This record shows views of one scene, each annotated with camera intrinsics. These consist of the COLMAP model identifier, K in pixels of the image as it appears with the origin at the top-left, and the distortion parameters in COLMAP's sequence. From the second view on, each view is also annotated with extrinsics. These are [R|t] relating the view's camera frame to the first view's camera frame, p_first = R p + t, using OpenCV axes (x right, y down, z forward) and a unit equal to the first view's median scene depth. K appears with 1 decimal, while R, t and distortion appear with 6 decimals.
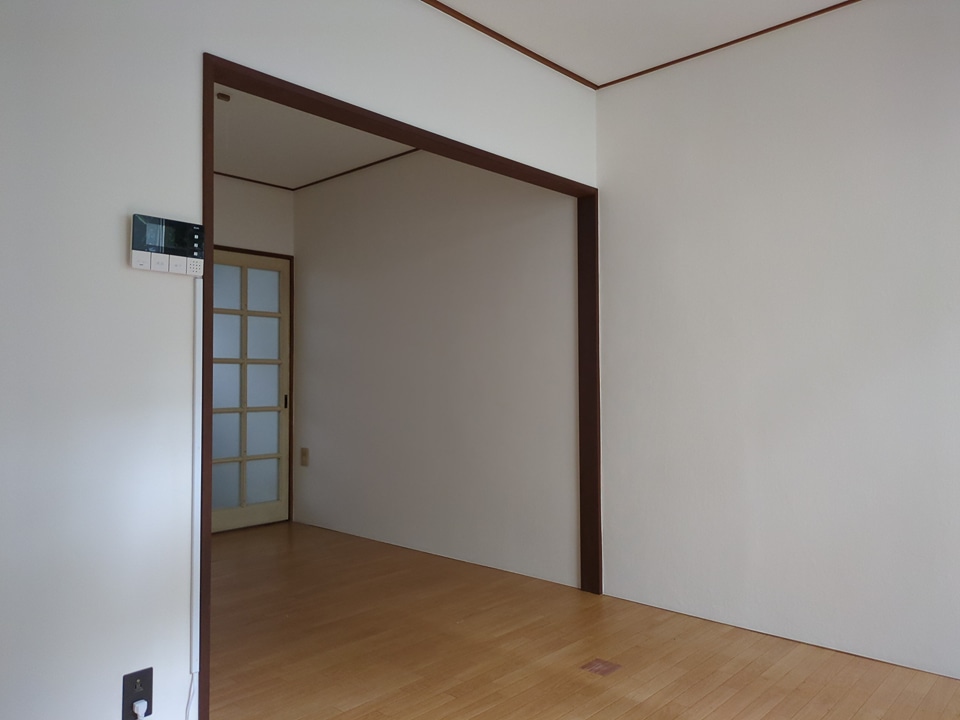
lens RADIAL K [[714.1, 0, 485.0], [0, 714.1, 357.4], [0, 0, 1]] dist [0.020736, -0.024959]
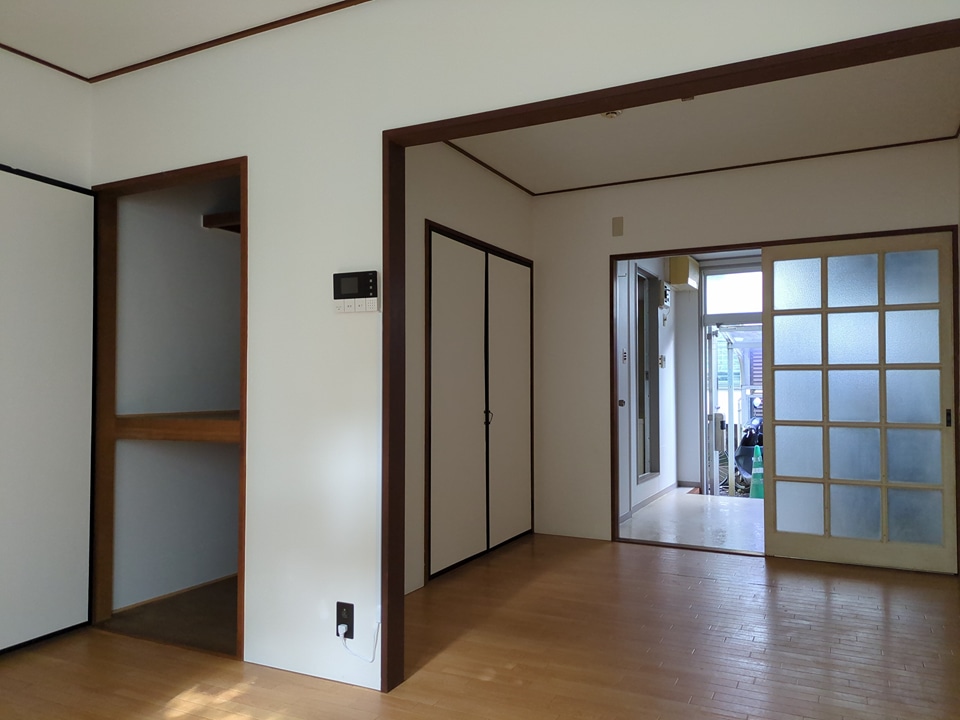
lens RADIAL K [[714.1, 0, 479.3], [0, 714.1, 357.3], [0, 0, 1]] dist [0.020736, -0.024959]
pose [[0.261777, -0.028739, -0.964700, 0.878521], [0.026692, 0.999390, -0.022530, 0.002650], [0.964759, -0.019852, 0.262385, 0.848458]]
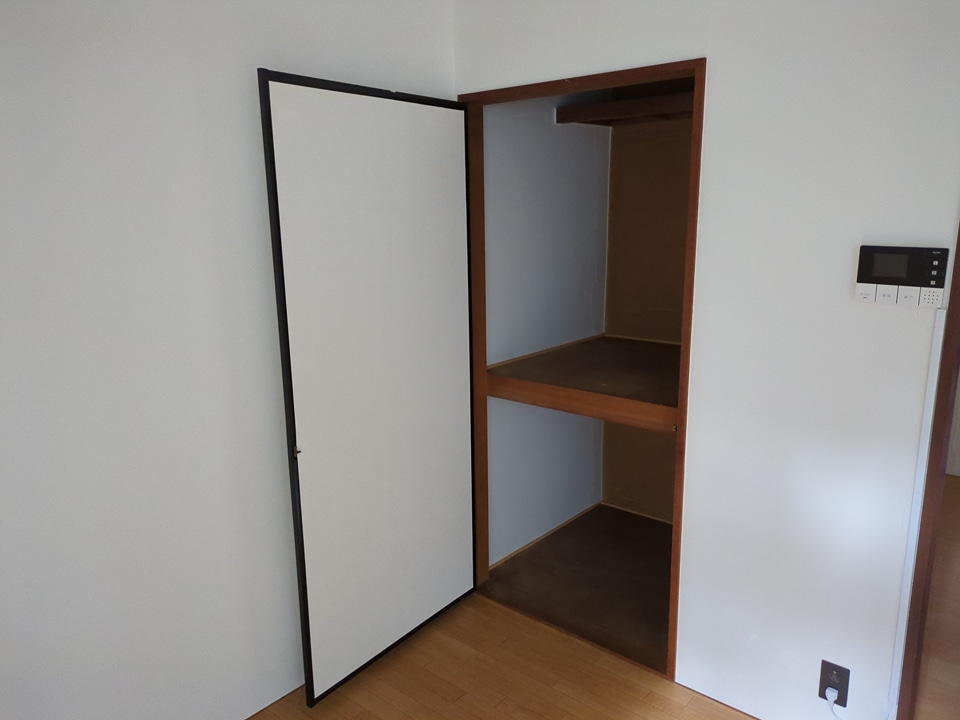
lens RADIAL K [[714.1, 0, 482.7], [0, 714.1, 363.4], [0, 0, 1]] dist [0.020736, -0.024959]
pose [[0.006552, 0.226568, -0.973973, 0.452744], [0.045439, 0.972921, 0.226629, -0.269803], [0.998946, -0.045741, -0.003921, 0.458605]]
